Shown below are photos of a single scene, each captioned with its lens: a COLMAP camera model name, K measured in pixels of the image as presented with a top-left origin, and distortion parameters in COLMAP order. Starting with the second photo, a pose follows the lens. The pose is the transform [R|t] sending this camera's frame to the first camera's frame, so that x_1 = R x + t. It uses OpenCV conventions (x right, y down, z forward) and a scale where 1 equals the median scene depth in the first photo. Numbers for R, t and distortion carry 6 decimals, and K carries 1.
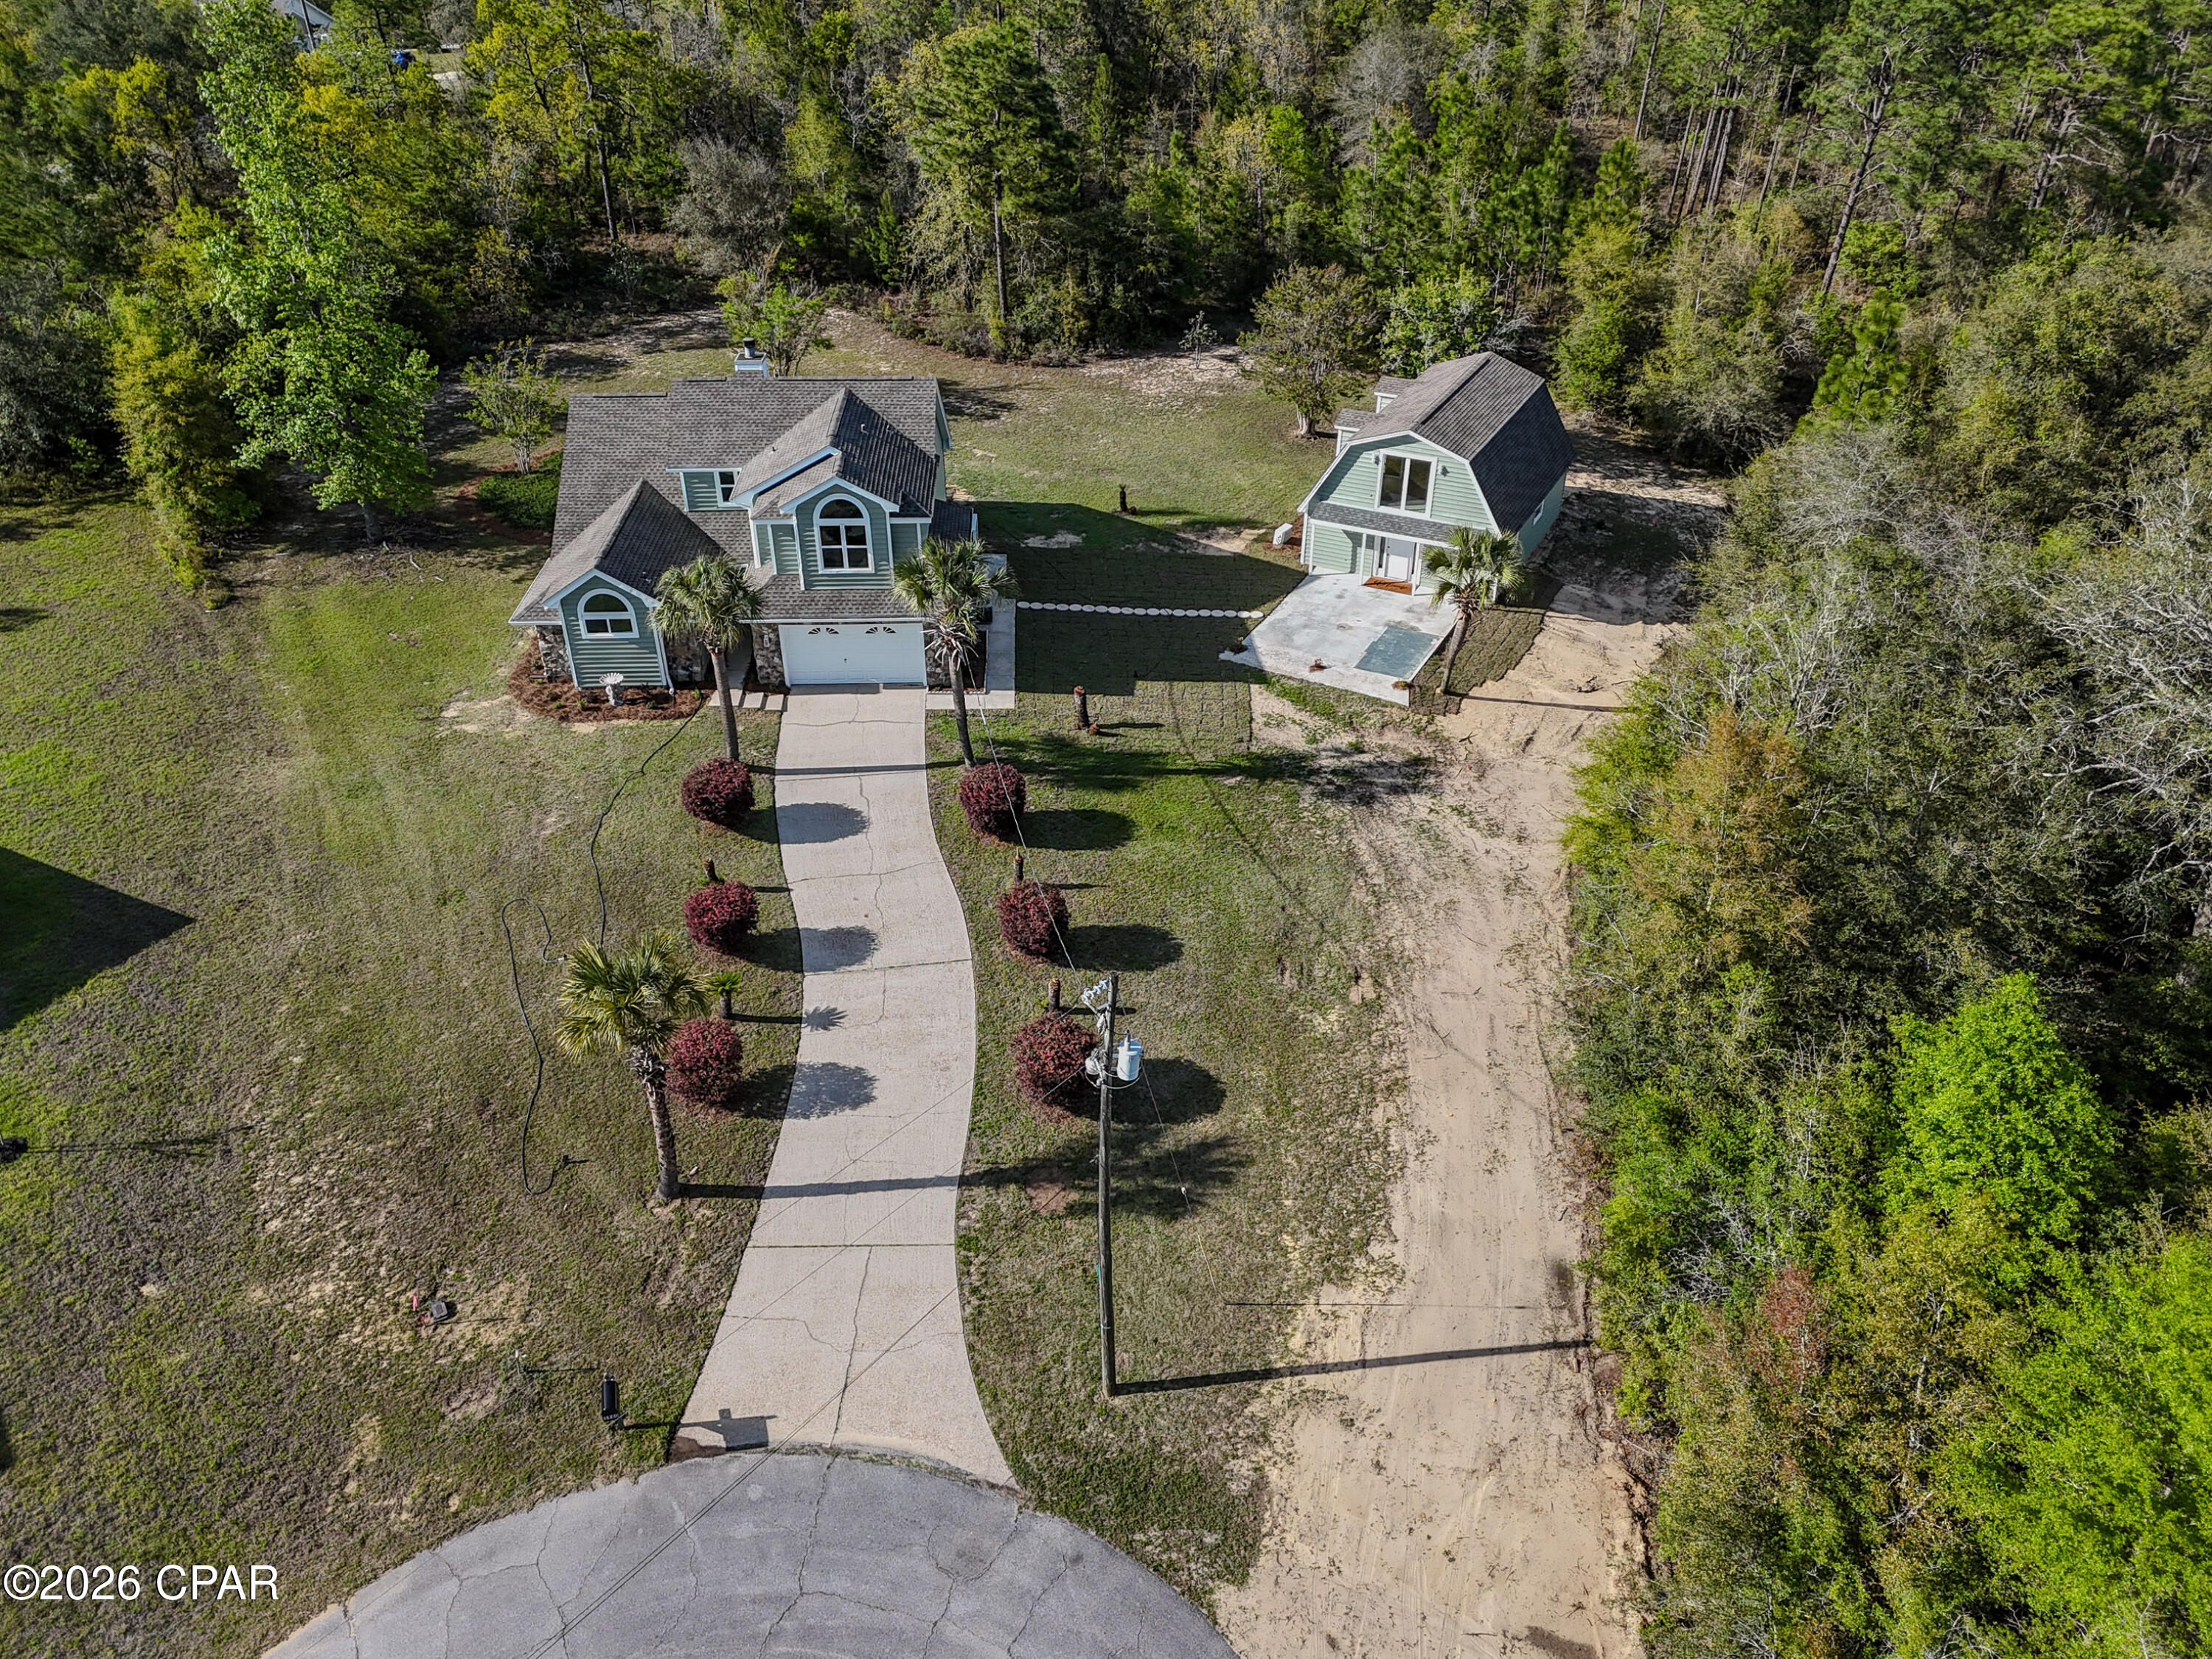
lens RADIAL K [[1621.4, 0, 1086.5], [0, 1621.4, 832.2], [0, 0, 1]] dist [0.055780, -0.029128]
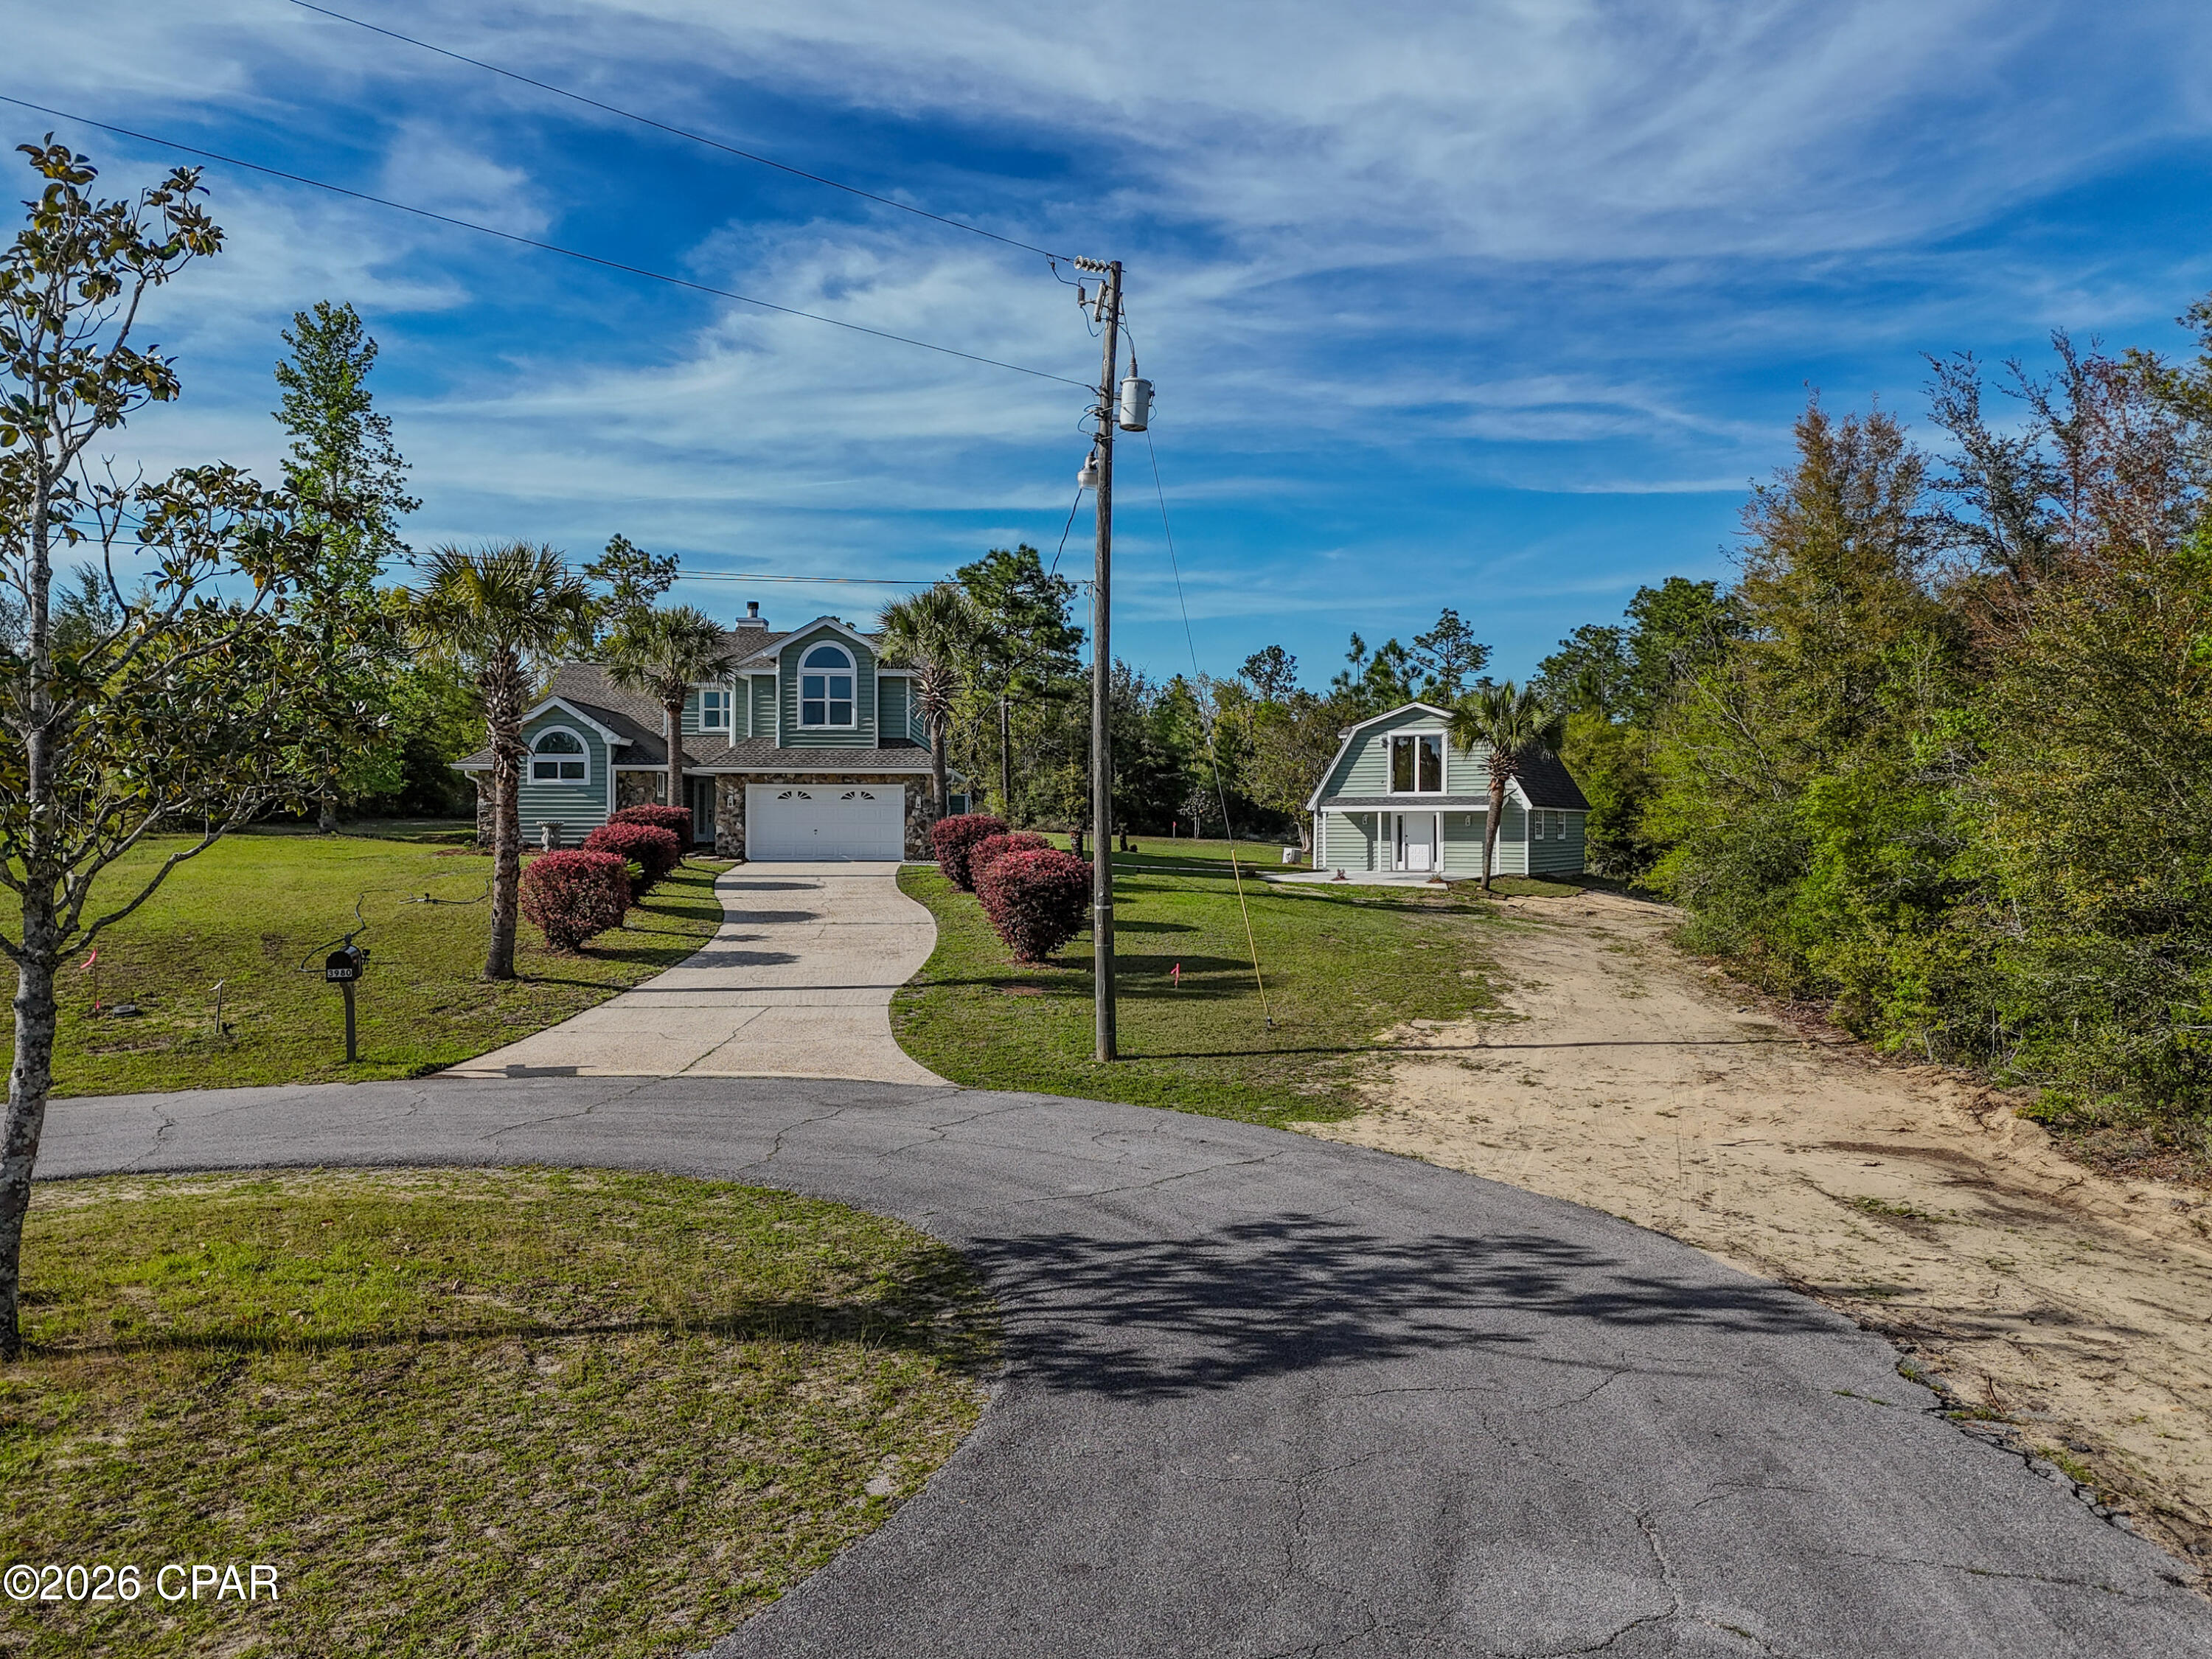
lens RADIAL K [[1621.4, 0, 1100.6], [0, 1621.4, 839.0], [0, 0, 1]] dist [0.055780, -0.029128]
pose [[0.999930, 0.010305, 0.005851, 0.004160], [-0.005497, 0.840795, -0.541326, 0.395905], [-0.010498, 0.541256, 0.840792, 0.252131]]
